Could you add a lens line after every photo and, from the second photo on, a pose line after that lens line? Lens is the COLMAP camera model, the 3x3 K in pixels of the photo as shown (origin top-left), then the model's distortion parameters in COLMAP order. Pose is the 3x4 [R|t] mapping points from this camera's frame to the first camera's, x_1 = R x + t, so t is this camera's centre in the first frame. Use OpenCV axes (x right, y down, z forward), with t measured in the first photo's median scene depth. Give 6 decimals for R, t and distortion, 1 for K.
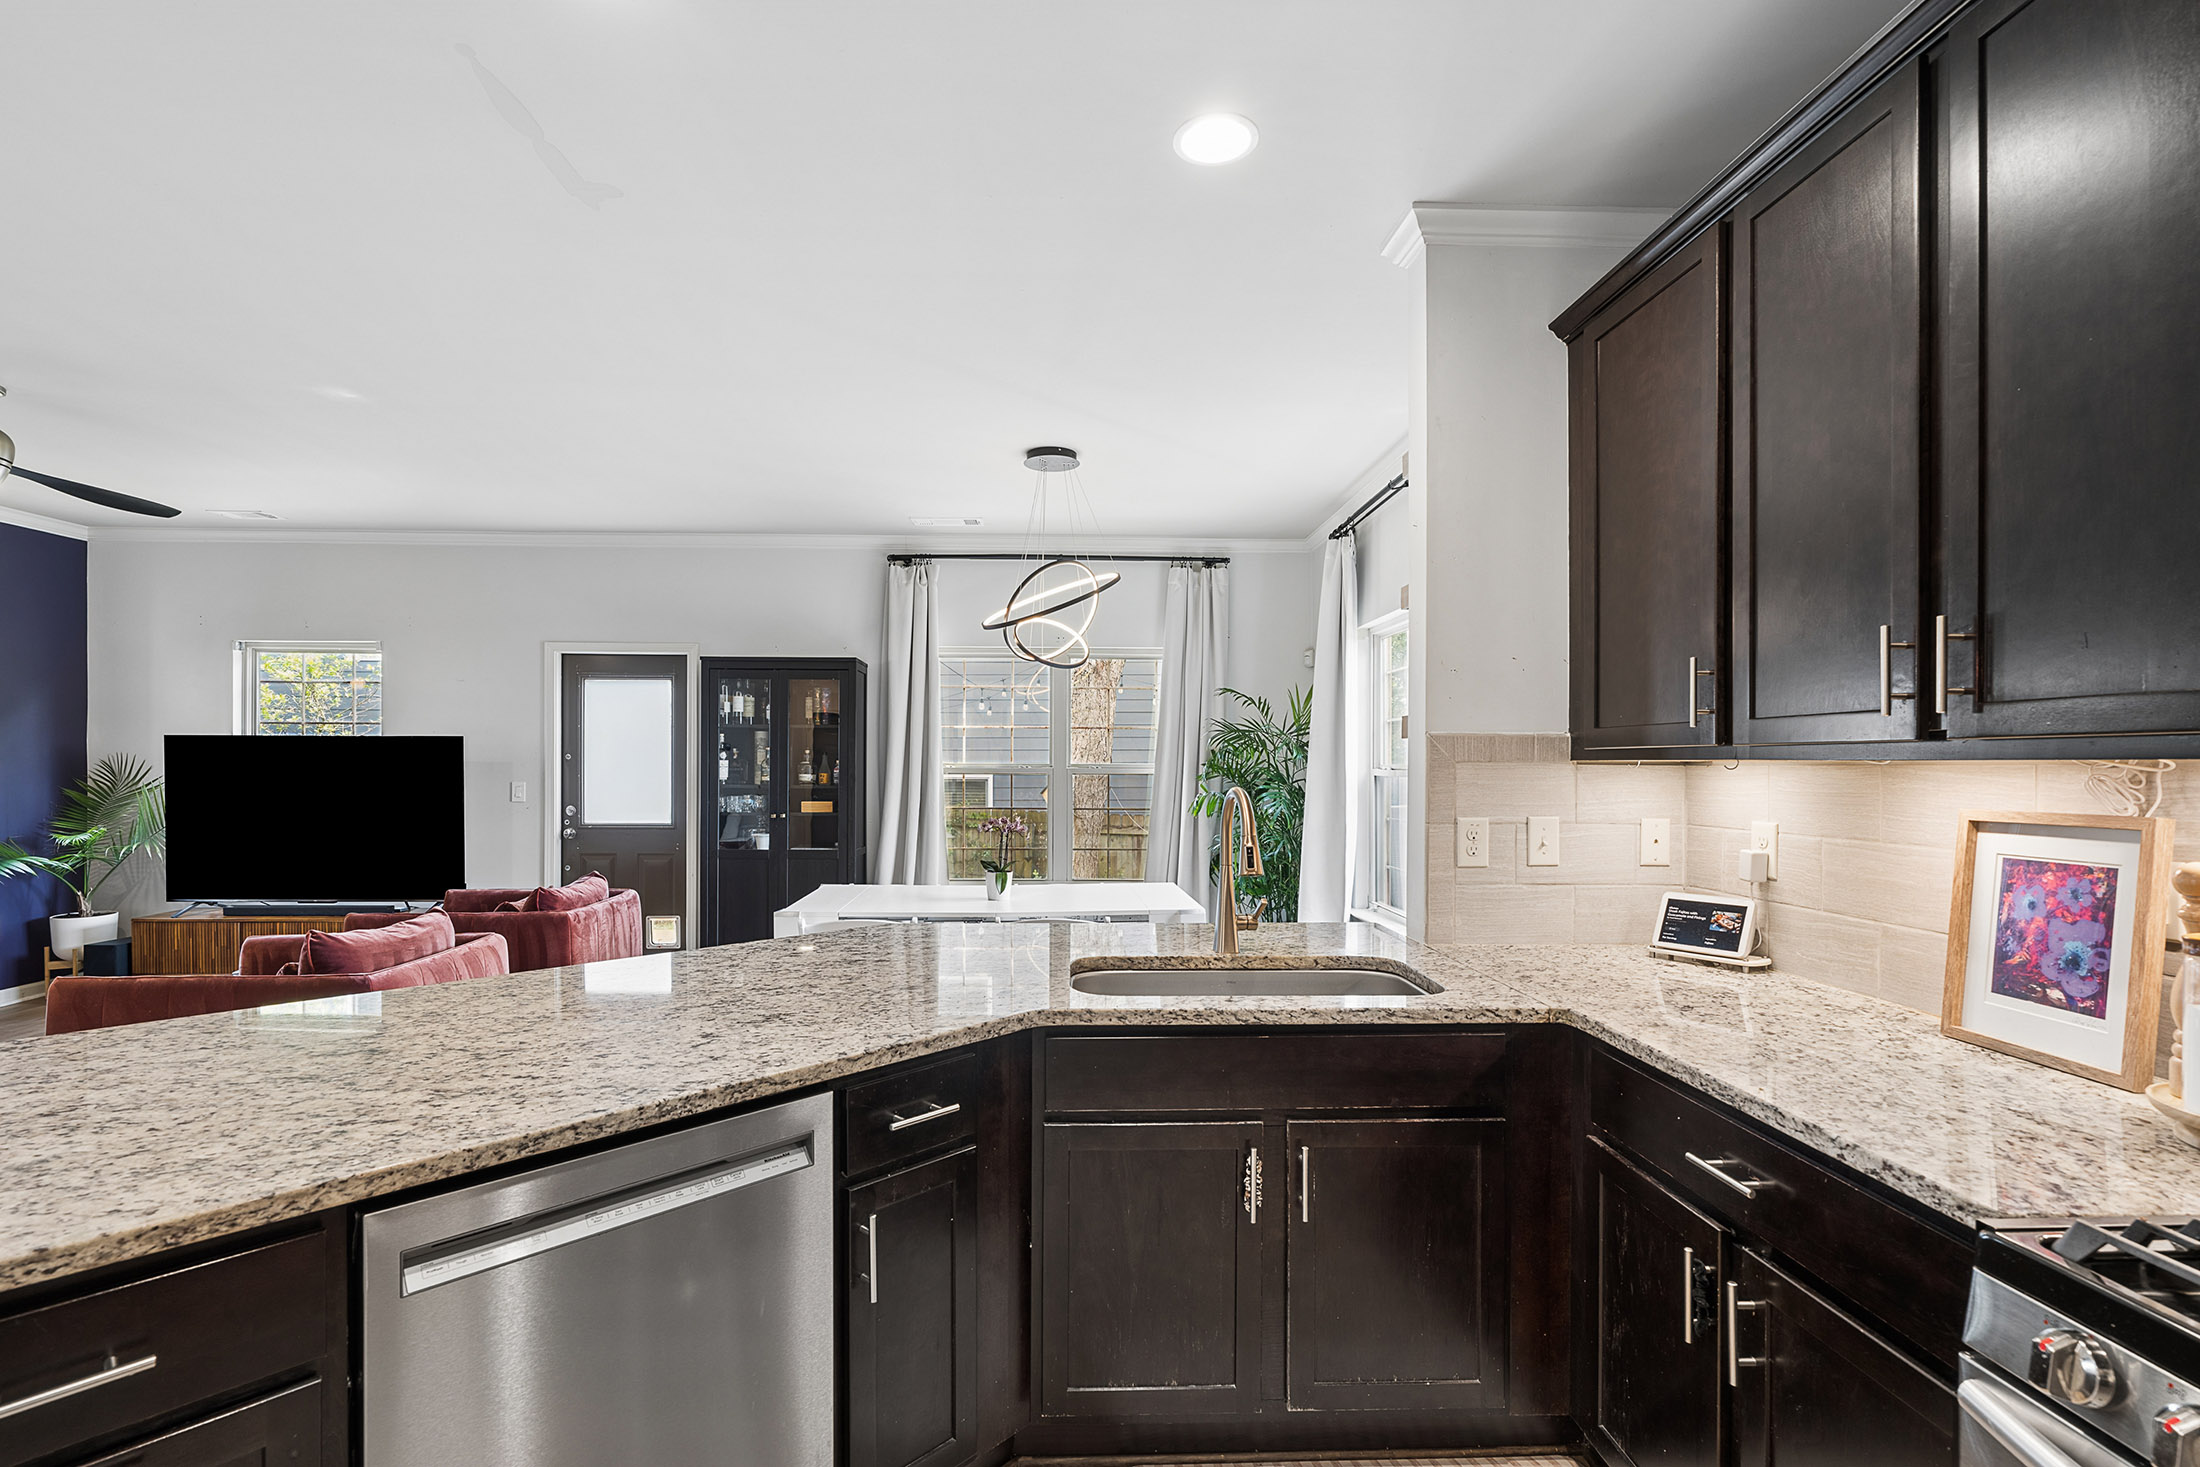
lens RADIAL K [[1018.4, 0, 1099.7], [0, 1018.4, 771.4], [0, 0, 1]] dist [-0.000813, 0.000664]
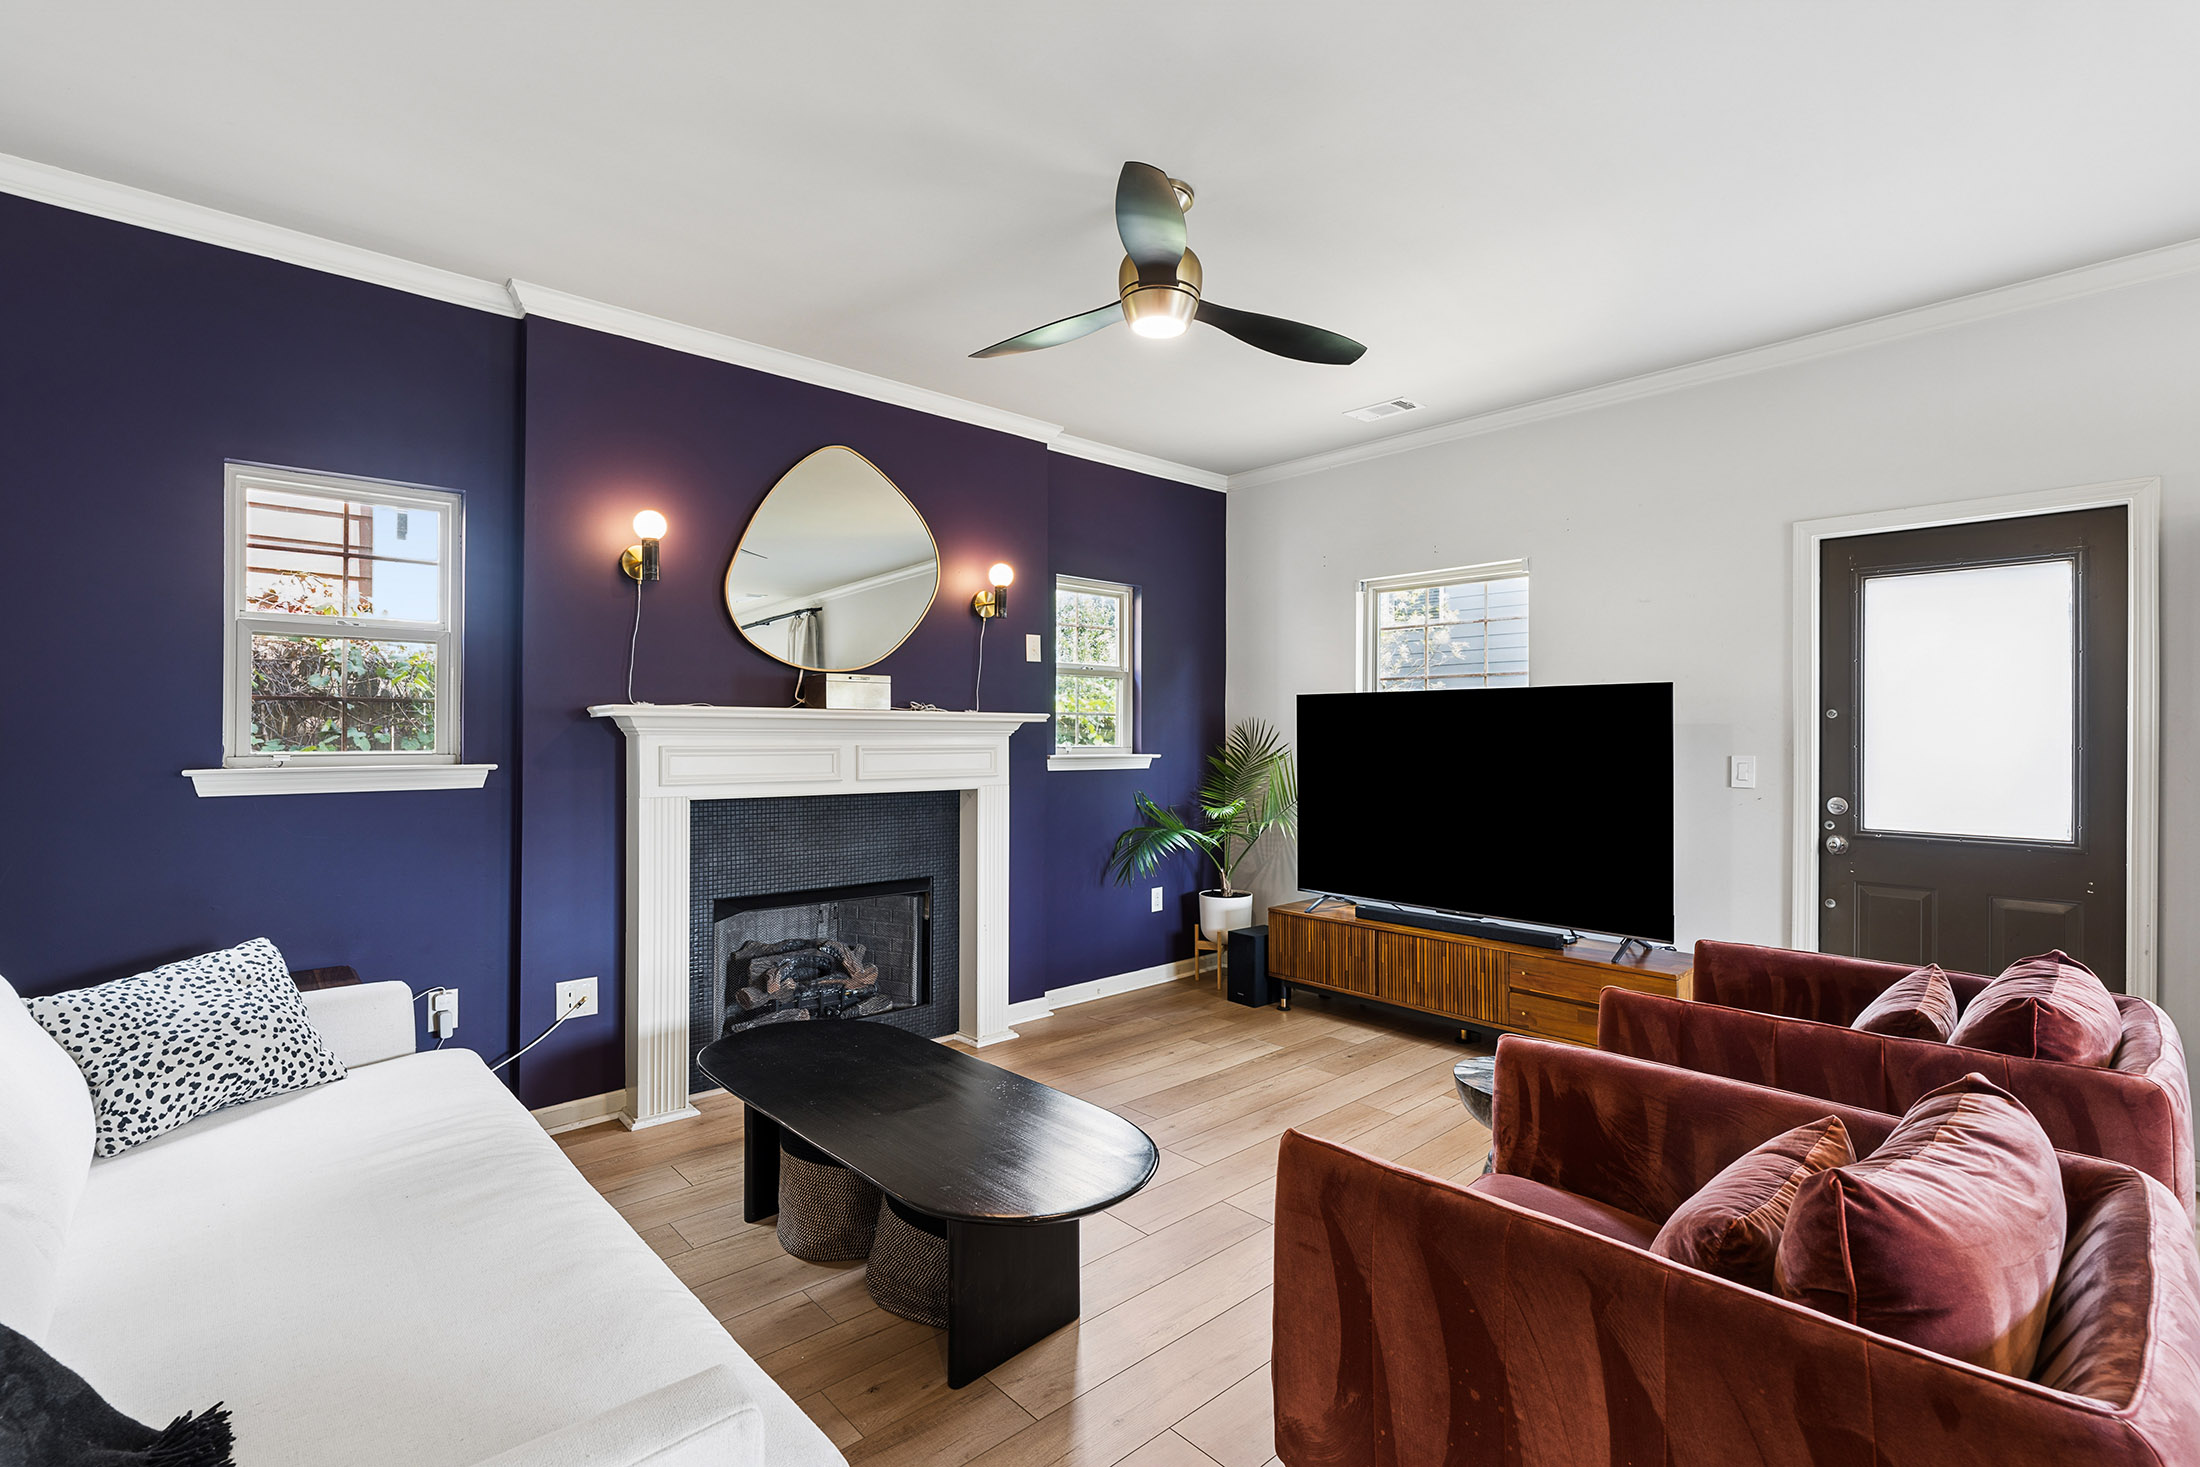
lens RADIAL K [[1010.7, 0, 1098.5], [0, 1010.7, 719.4], [0, 0, 1]] dist [-0.000675, 0.000285]
pose [[0.650244, -0.012186, -0.759628, -0.410590], [-0.004135, 0.999800, -0.019579, 0.002077], [0.759714, 0.015872, 0.650063, 0.346288]]
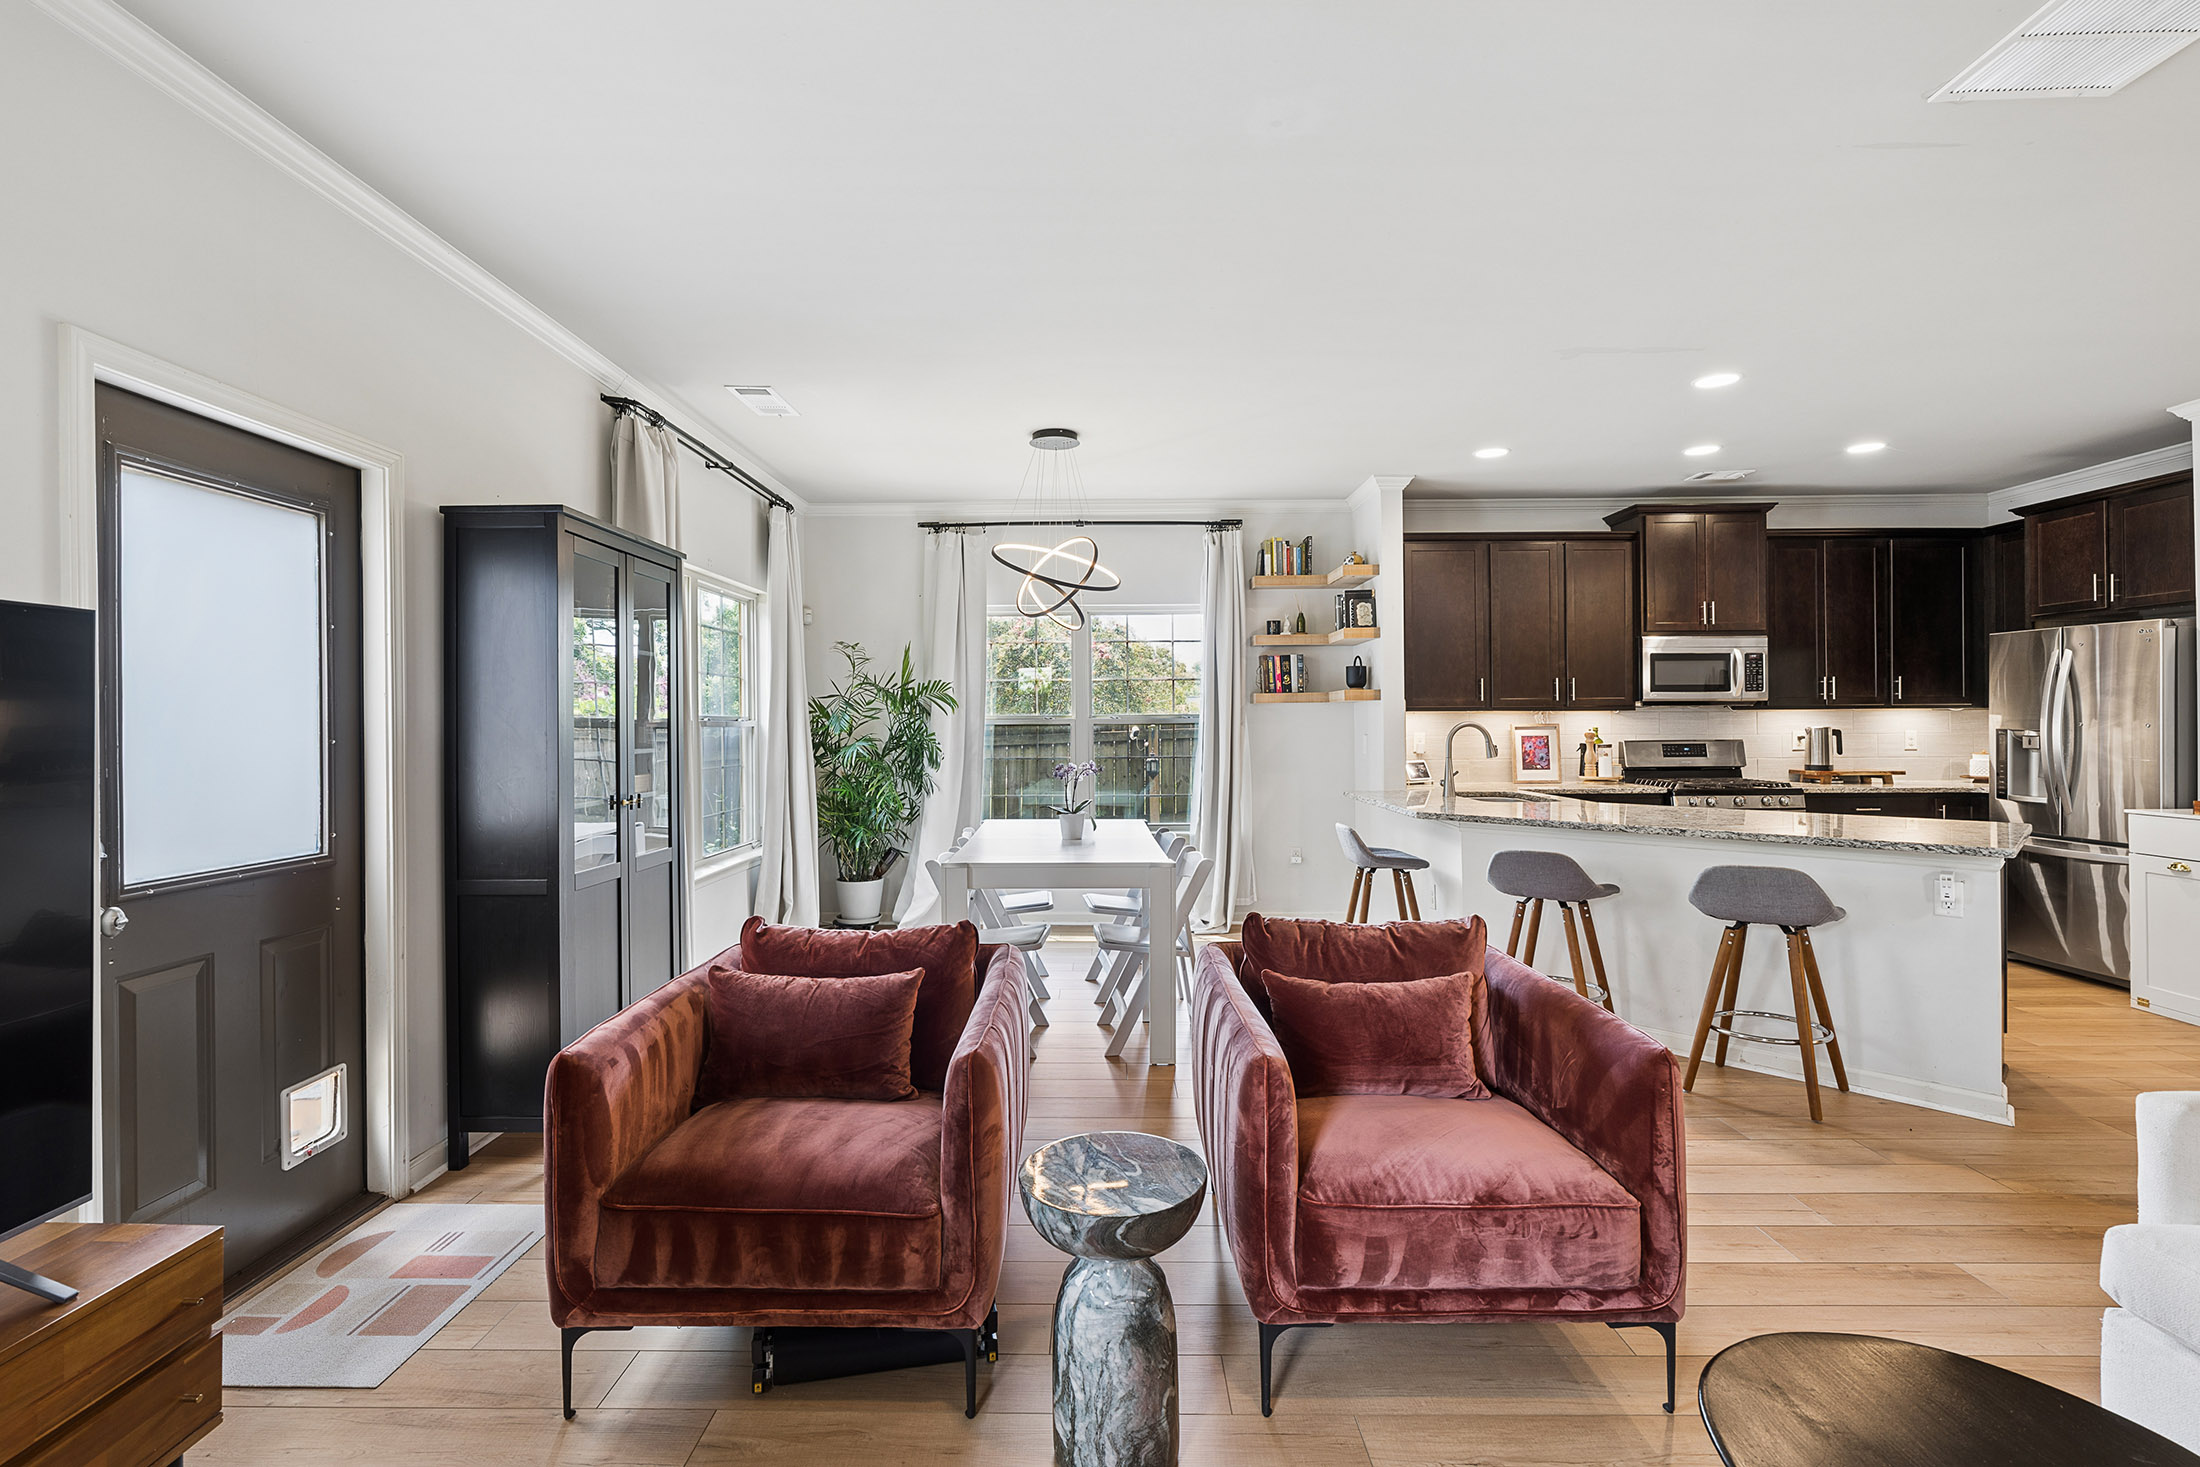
lens RADIAL K [[1010.7, 0, 1098.5], [0, 1010.7, 719.4], [0, 0, 1]] dist [-0.000675, 0.000285]
pose [[0.041945, -0.001451, 0.999119, -0.960990], [0.012979, 0.999915, 0.000907, -0.001189], [-0.999036, 0.012929, 0.041960, 0.764537]]
